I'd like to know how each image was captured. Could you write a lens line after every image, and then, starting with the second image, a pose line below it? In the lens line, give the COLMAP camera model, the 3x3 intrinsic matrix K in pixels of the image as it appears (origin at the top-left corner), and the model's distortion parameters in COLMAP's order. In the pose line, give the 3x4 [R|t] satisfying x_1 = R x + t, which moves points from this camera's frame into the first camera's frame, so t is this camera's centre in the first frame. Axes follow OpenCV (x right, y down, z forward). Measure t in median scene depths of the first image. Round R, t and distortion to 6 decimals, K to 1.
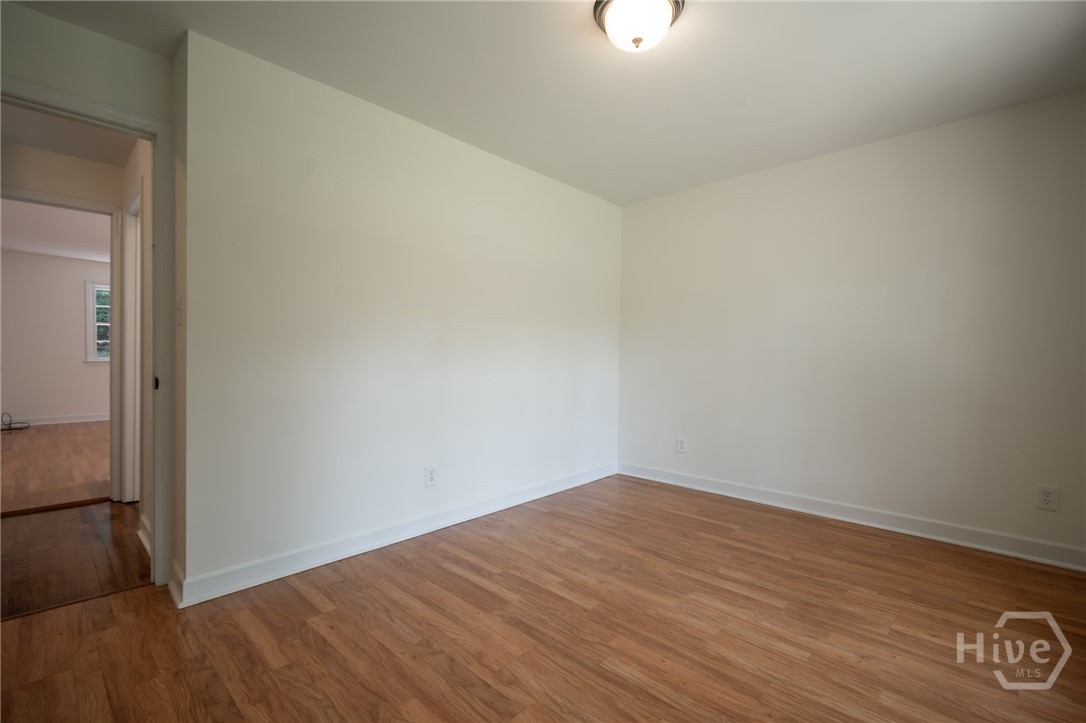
lens RADIAL K [[482.9, 0, 543.0], [0, 482.9, 361.5], [0, 0, 1]] dist [0.000996, -0.000488]
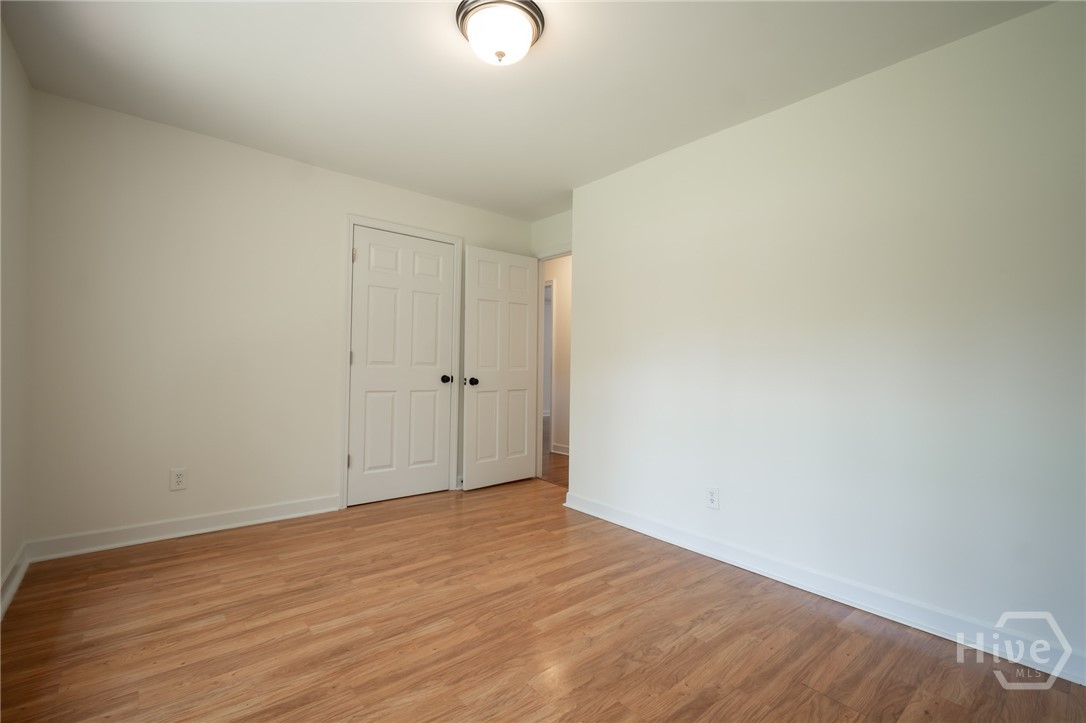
lens RADIAL K [[482.9, 0, 543.0], [0, 482.9, 361.5], [0, 0, 1]] dist [0.000996, -0.000488]
pose [[-0.118919, -0.013689, -0.992810, 0.944146], [-0.033169, 0.999402, -0.009806, -0.010246], [0.992350, 0.031764, -0.119301, 0.983259]]
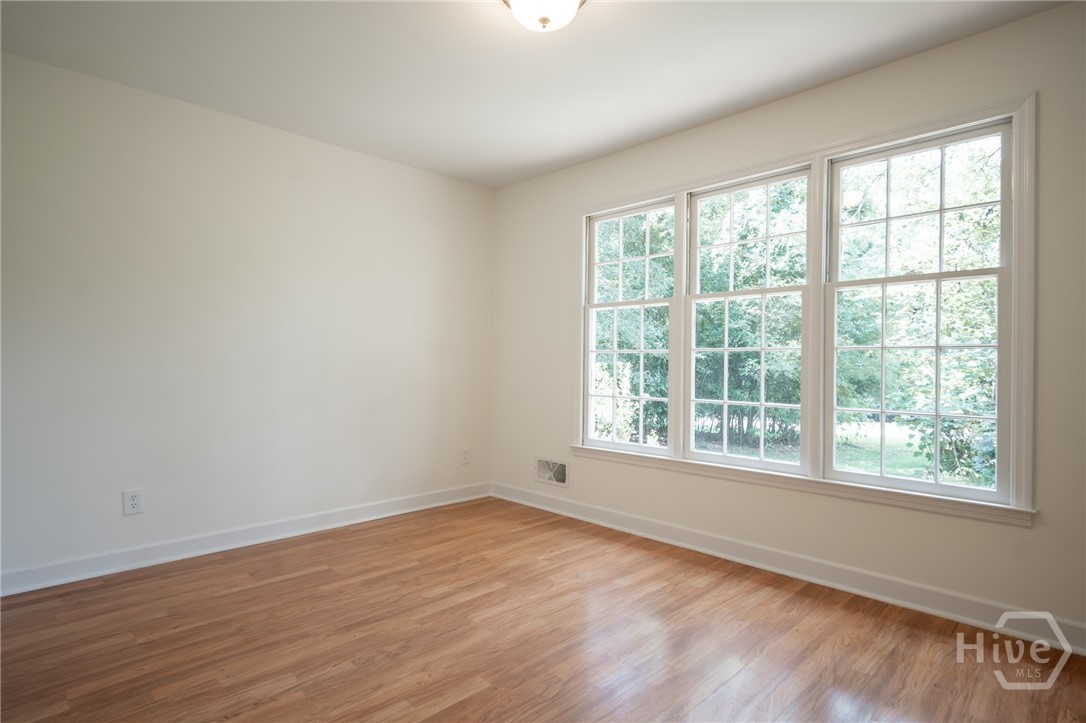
lens RADIAL K [[555.1, 0, 543.8], [0, 555.1, 357.7], [0, 0, 1]] dist [0.003422, -0.000752]
pose [[0.032102, 0.001947, 0.999483, -0.702944], [0.005452, 0.999983, -0.002123, -0.013947], [-0.999470, 0.005517, 0.032091, 0.774102]]
